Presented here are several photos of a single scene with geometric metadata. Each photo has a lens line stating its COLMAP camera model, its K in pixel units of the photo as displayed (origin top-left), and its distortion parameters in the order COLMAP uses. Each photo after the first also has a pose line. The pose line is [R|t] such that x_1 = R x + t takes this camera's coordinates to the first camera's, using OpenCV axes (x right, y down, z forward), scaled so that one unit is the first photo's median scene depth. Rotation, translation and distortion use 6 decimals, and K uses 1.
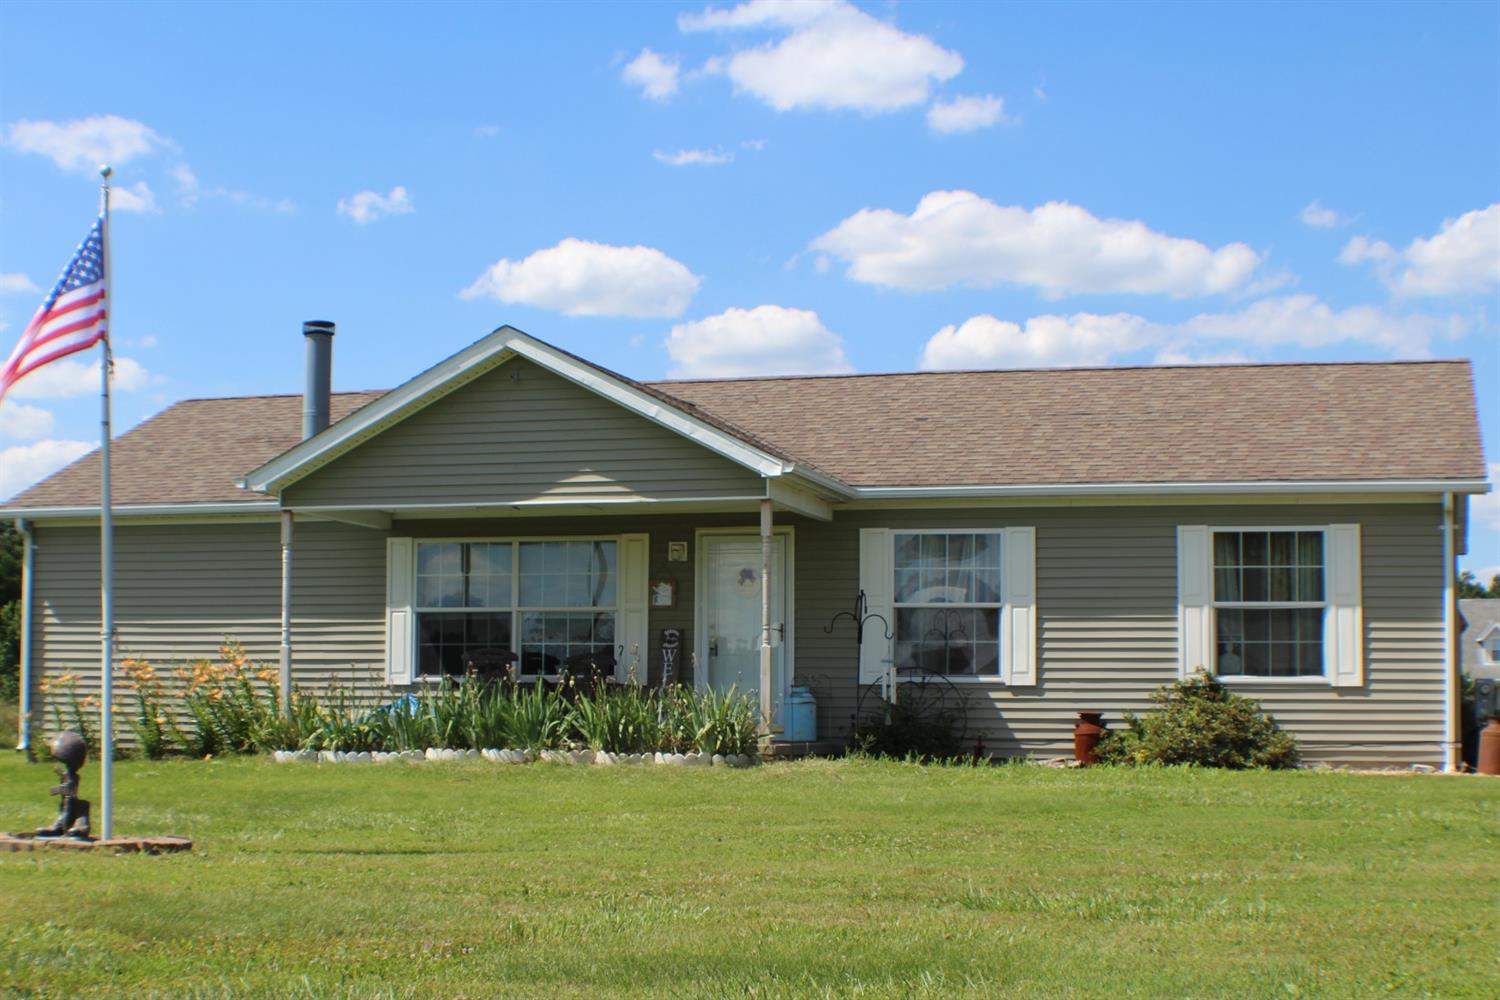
lens RADIAL K [[2338.9, 0, 741.8], [0, 2338.9, 519.6], [0, 0, 1]] dist [-0.171590, -0.056235]
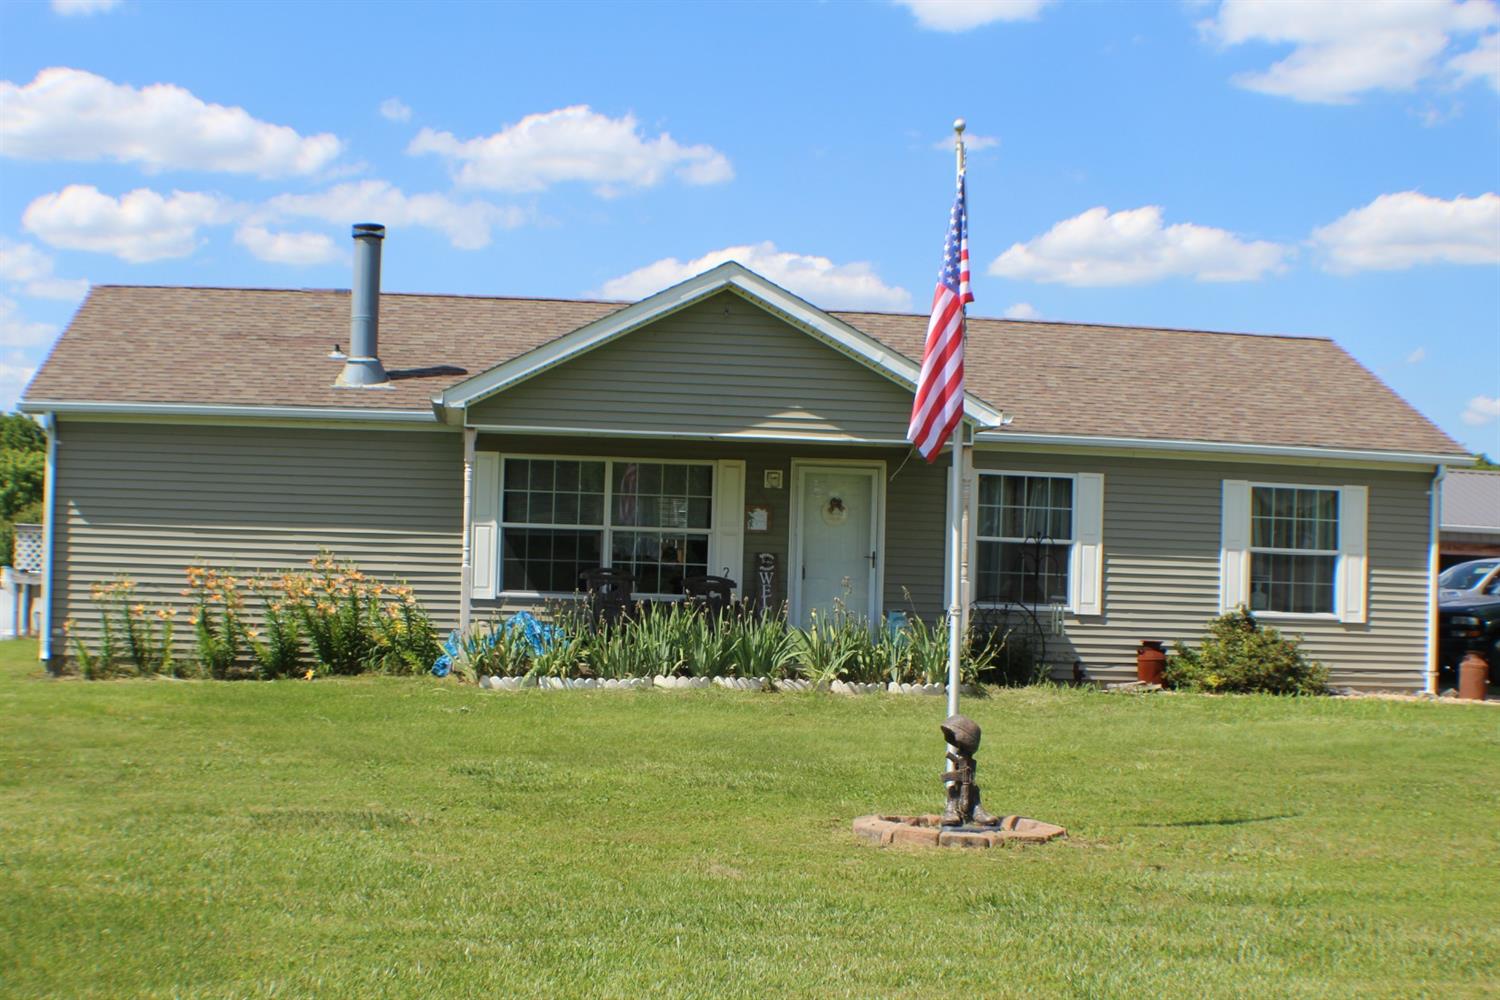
lens RADIAL K [[2098.3, 0, 750.1], [0, 2098.3, 556.8], [0, 0, 1]] dist [-0.178396, 0.045892]
pose [[0.920196, 0.024422, 0.390696, -0.430342], [-0.056452, 0.995899, 0.070706, -0.018916], [-0.387366, -0.087119, 0.917800, 0.143303]]
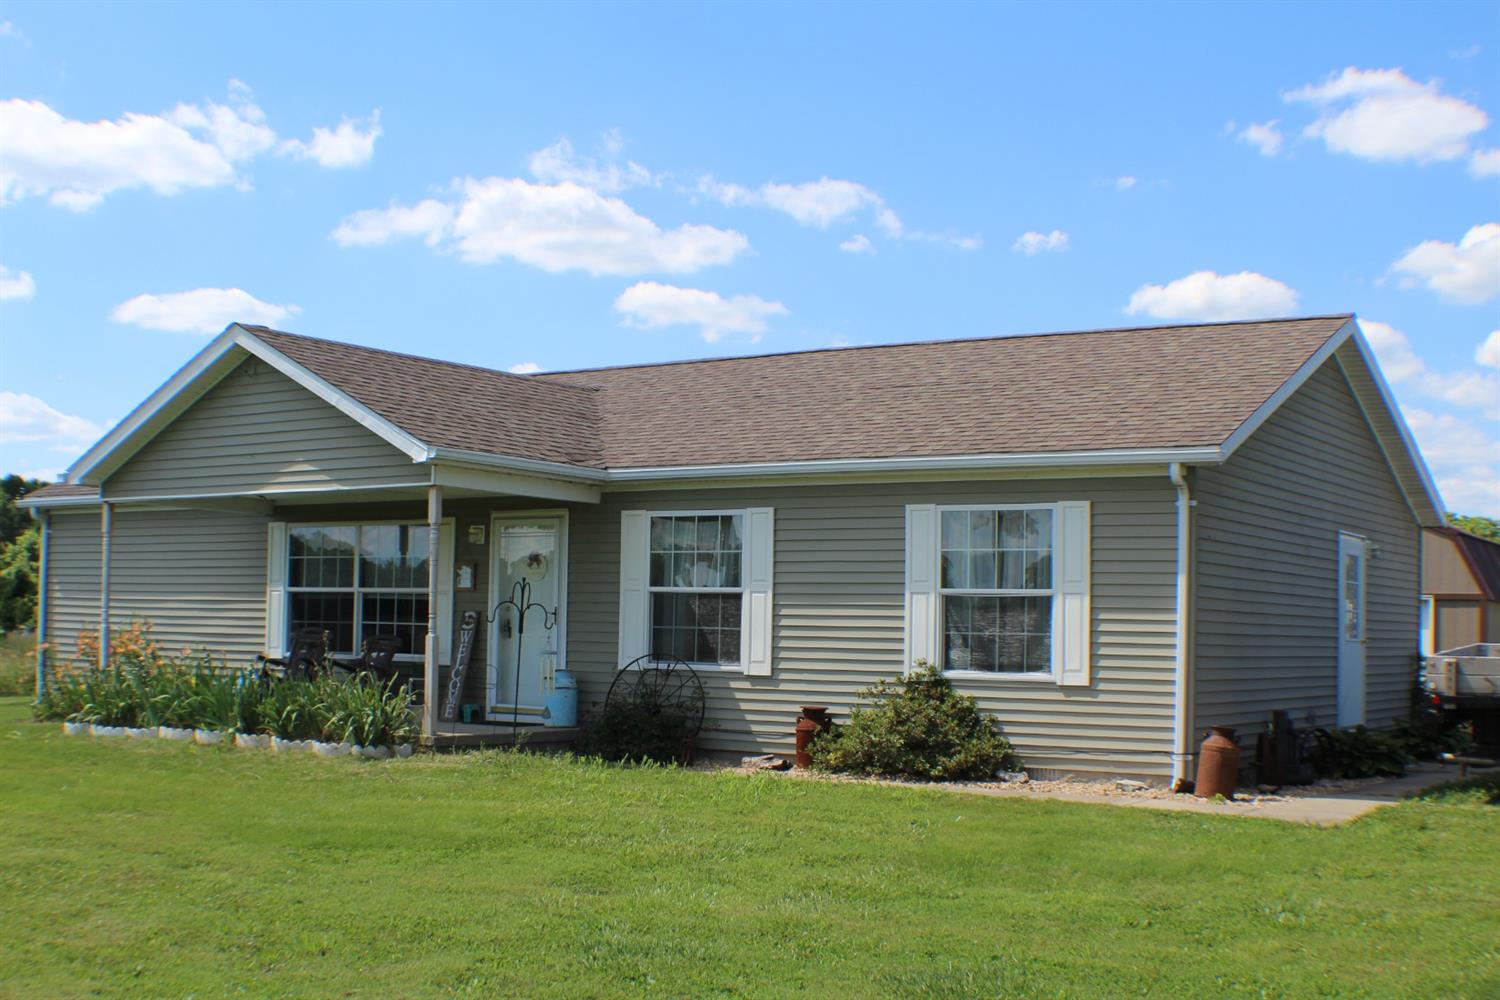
lens RADIAL K [[1813.3, 0, 750.0], [0, 1813.3, 500.0], [0, 0, 1]] dist [-0.221627, -0.007701]
pose [[0.952820, -0.014245, -0.303201, 0.345858], [0.017528, 0.999813, 0.008109, -0.006178], [0.303029, -0.013041, 0.952892, 0.303396]]
